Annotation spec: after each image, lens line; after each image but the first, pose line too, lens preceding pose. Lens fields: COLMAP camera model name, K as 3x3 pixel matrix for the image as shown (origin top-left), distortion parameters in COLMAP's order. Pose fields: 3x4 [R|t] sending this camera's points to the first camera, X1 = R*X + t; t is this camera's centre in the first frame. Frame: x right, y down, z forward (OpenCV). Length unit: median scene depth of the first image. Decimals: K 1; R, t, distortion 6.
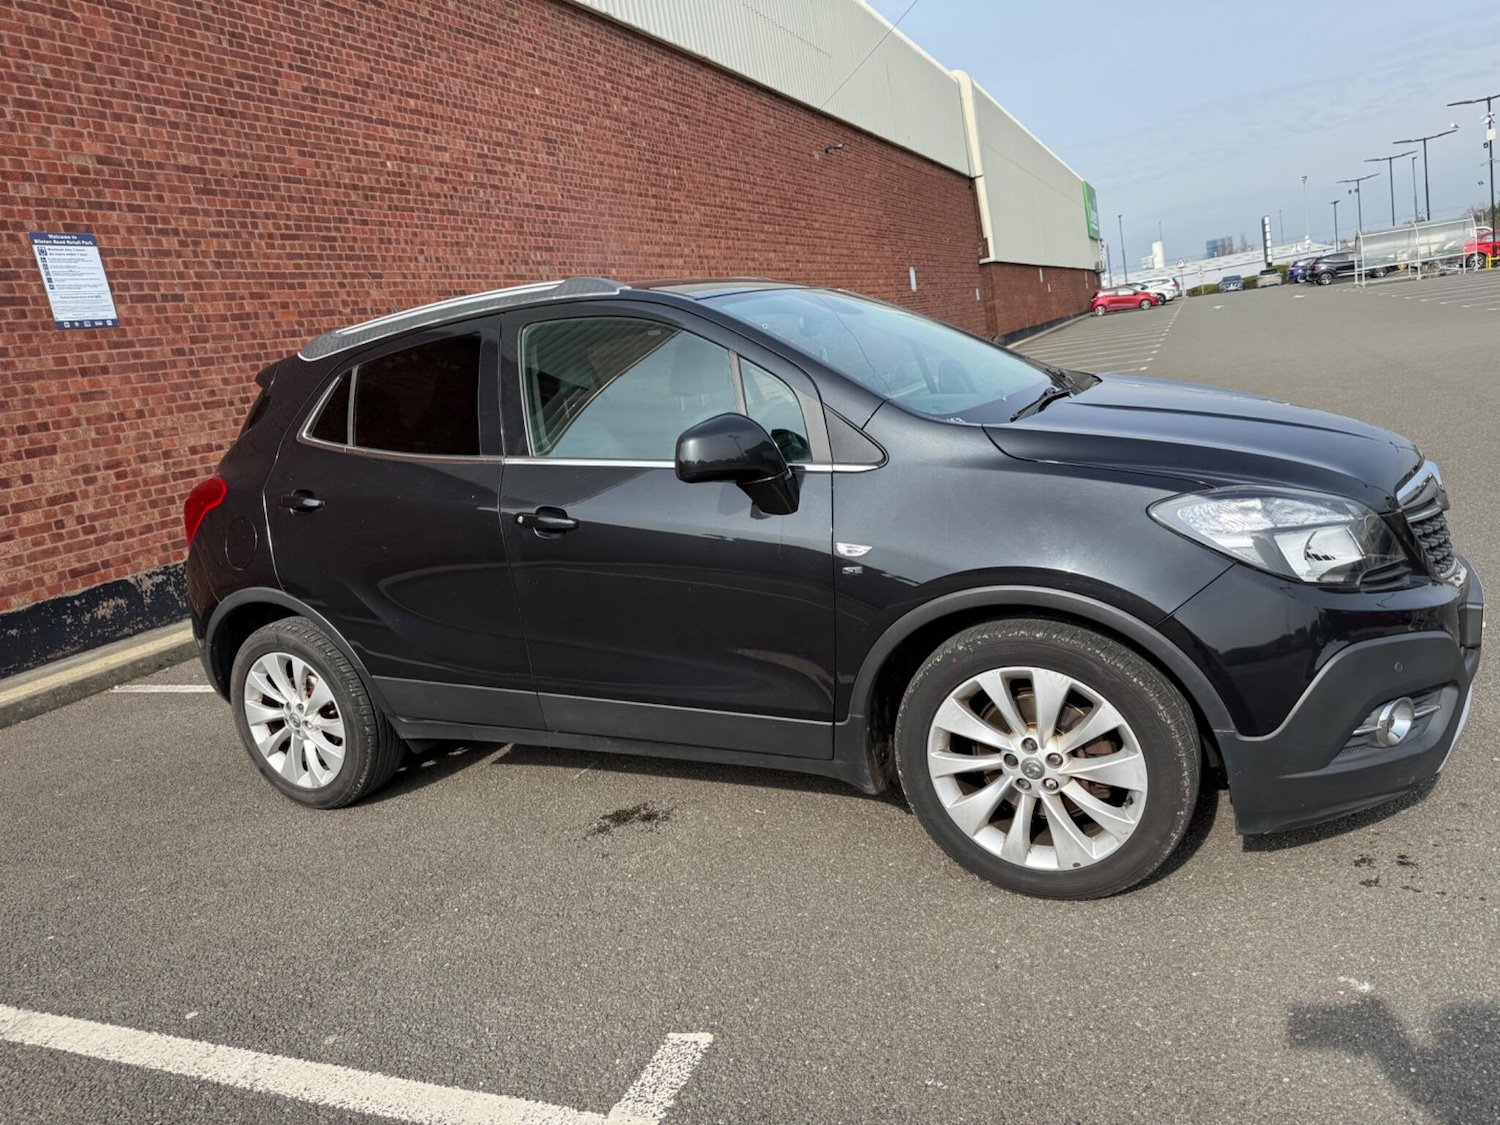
lens RADIAL K [[1077.2, 0, 750.9], [0, 1077.2, 572.0], [0, 0, 1]] dist [0.028171, -0.039849]
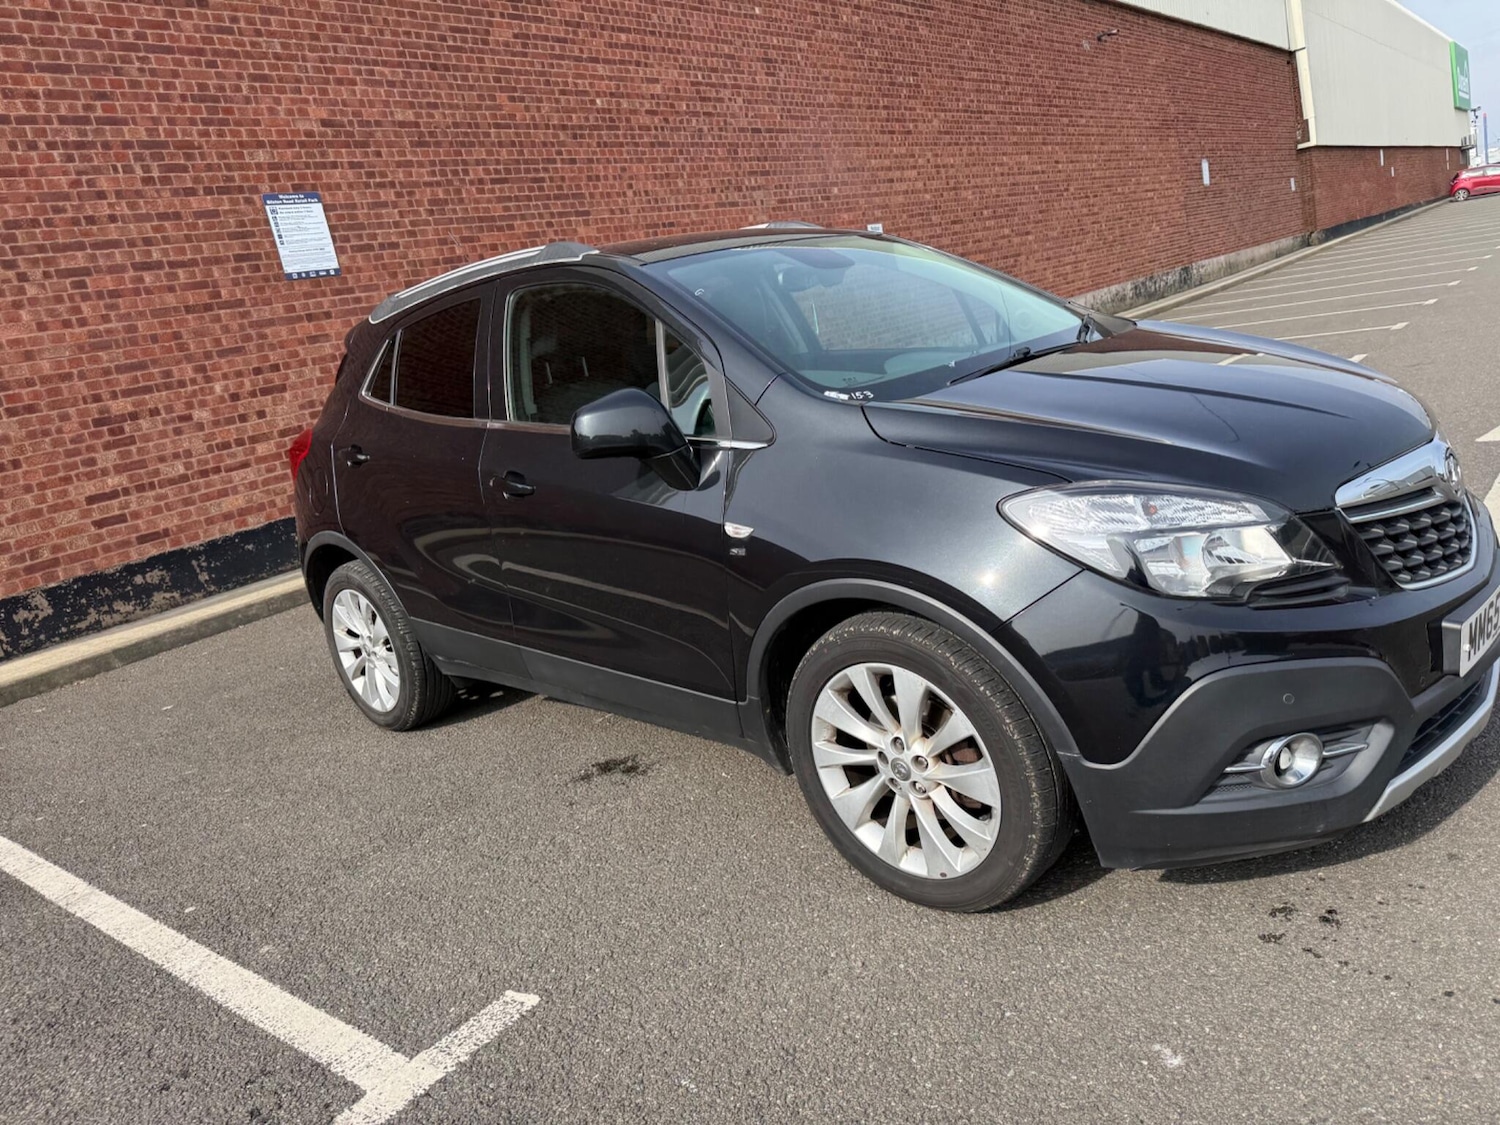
lens RADIAL K [[1077.2, 0, 747.7], [0, 1077.2, 555.6], [0, 0, 1]] dist [0.028171, -0.039849]
pose [[0.962008, 0.038683, -0.270268, 0.121068], [-0.020671, 0.997390, 0.069176, -0.021689], [0.272238, -0.060961, 0.960297, 0.021595]]
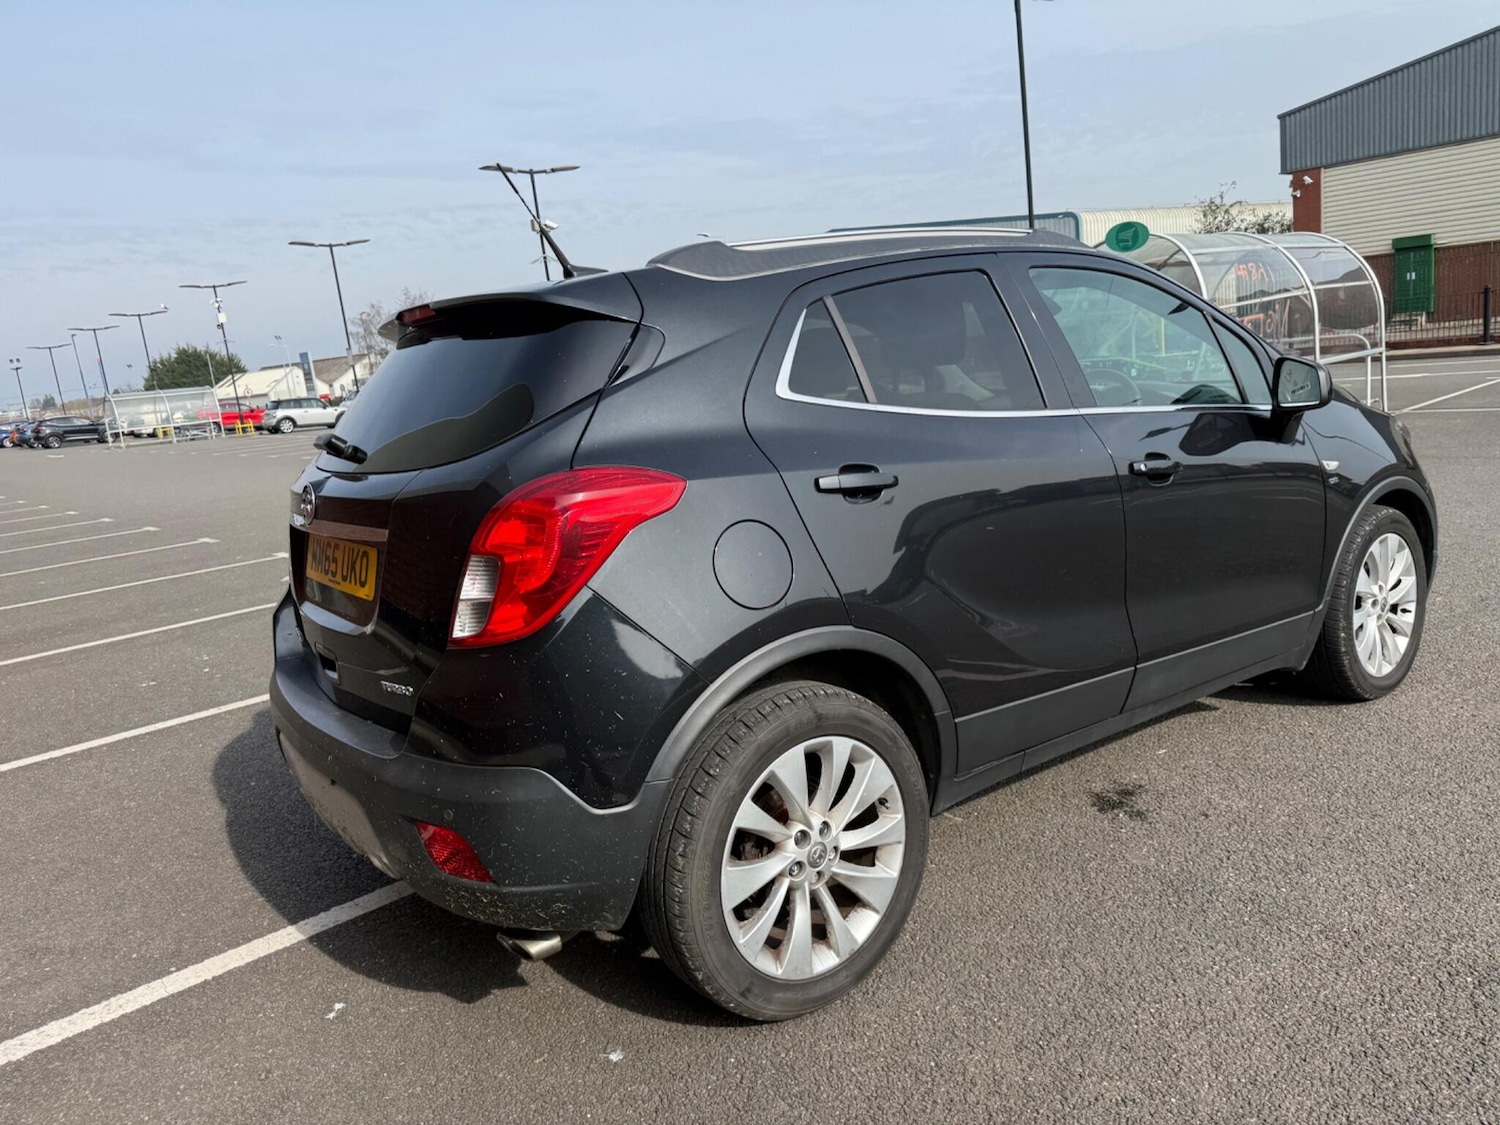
lens RADIAL K [[1077.2, 0, 766.3], [0, 1077.2, 543.5], [0, 0, 1]] dist [0.028171, -0.039849]
pose [[0.415411, -0.047626, 0.908386, -0.462792], [0.216143, 0.975195, -0.047715, -0.004238], [-0.883581, 0.216162, 0.415401, 0.355273]]
